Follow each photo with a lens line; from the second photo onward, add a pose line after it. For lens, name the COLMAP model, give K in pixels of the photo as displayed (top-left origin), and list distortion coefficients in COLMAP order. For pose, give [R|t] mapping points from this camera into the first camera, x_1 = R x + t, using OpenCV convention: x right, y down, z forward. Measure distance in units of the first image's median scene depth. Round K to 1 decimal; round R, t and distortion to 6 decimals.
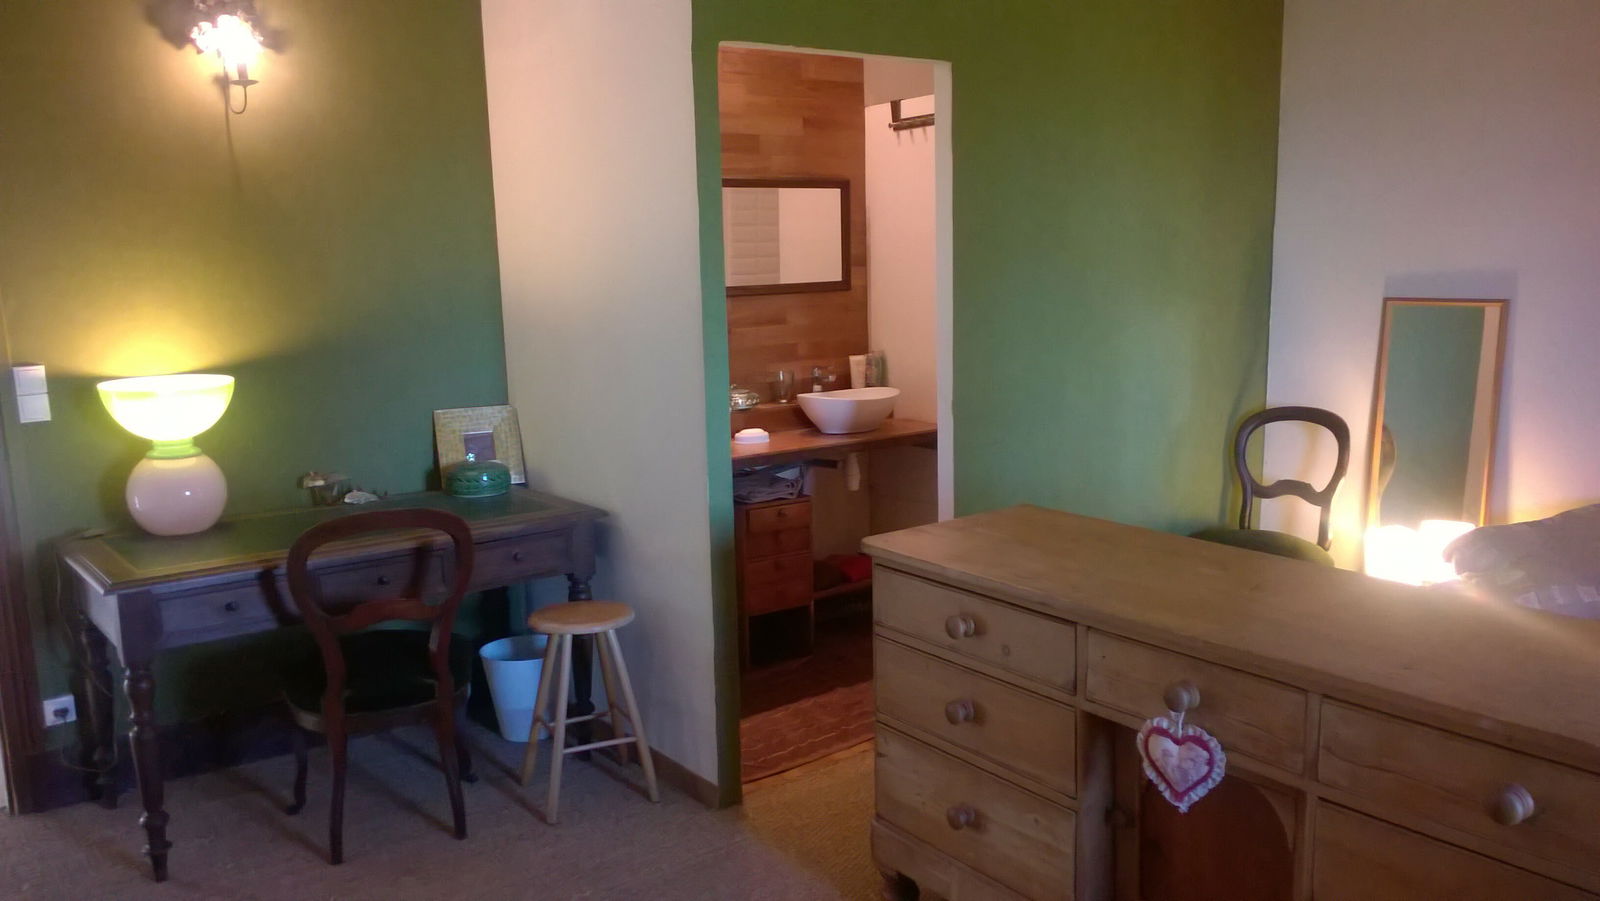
lens RADIAL K [[1259.1, 0, 779.9], [0, 1259.1, 453.8], [0, 0, 1]] dist [-0.001188, -0.100571]
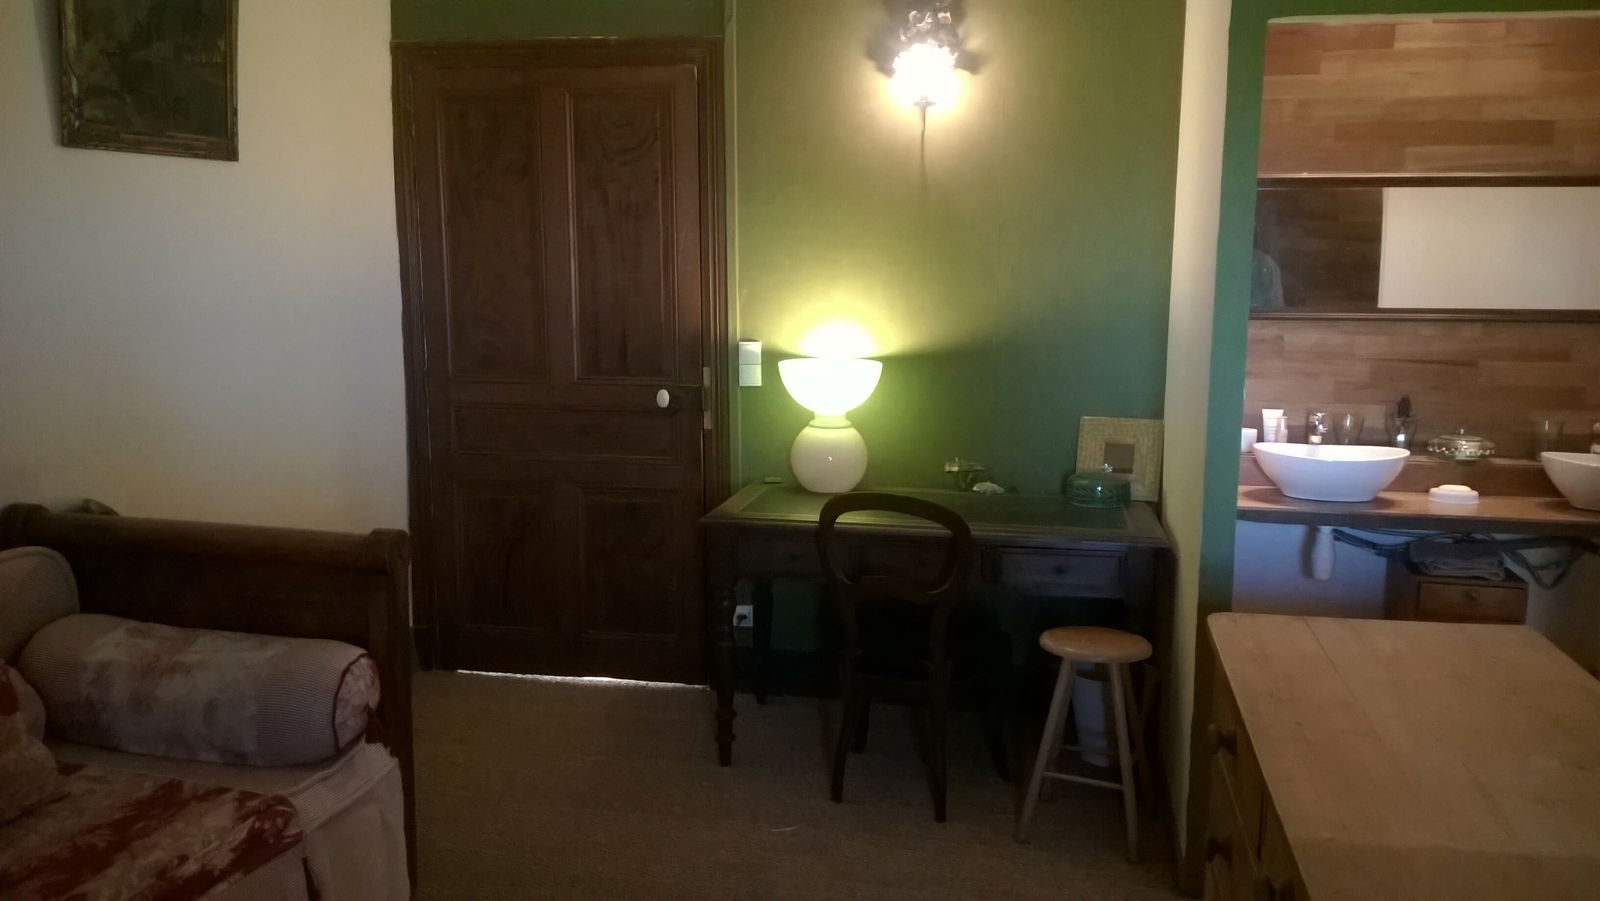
lens RADIAL K [[1259.1, 0, 779.9], [0, 1259.1, 453.8], [0, 0, 1]] dist [-0.001188, -0.100571]
pose [[0.632713, 0.133926, -0.762718, 0.391141], [-0.132359, 0.989141, 0.063885, -0.041895], [0.762991, 0.060532, 0.643568, 0.192597]]
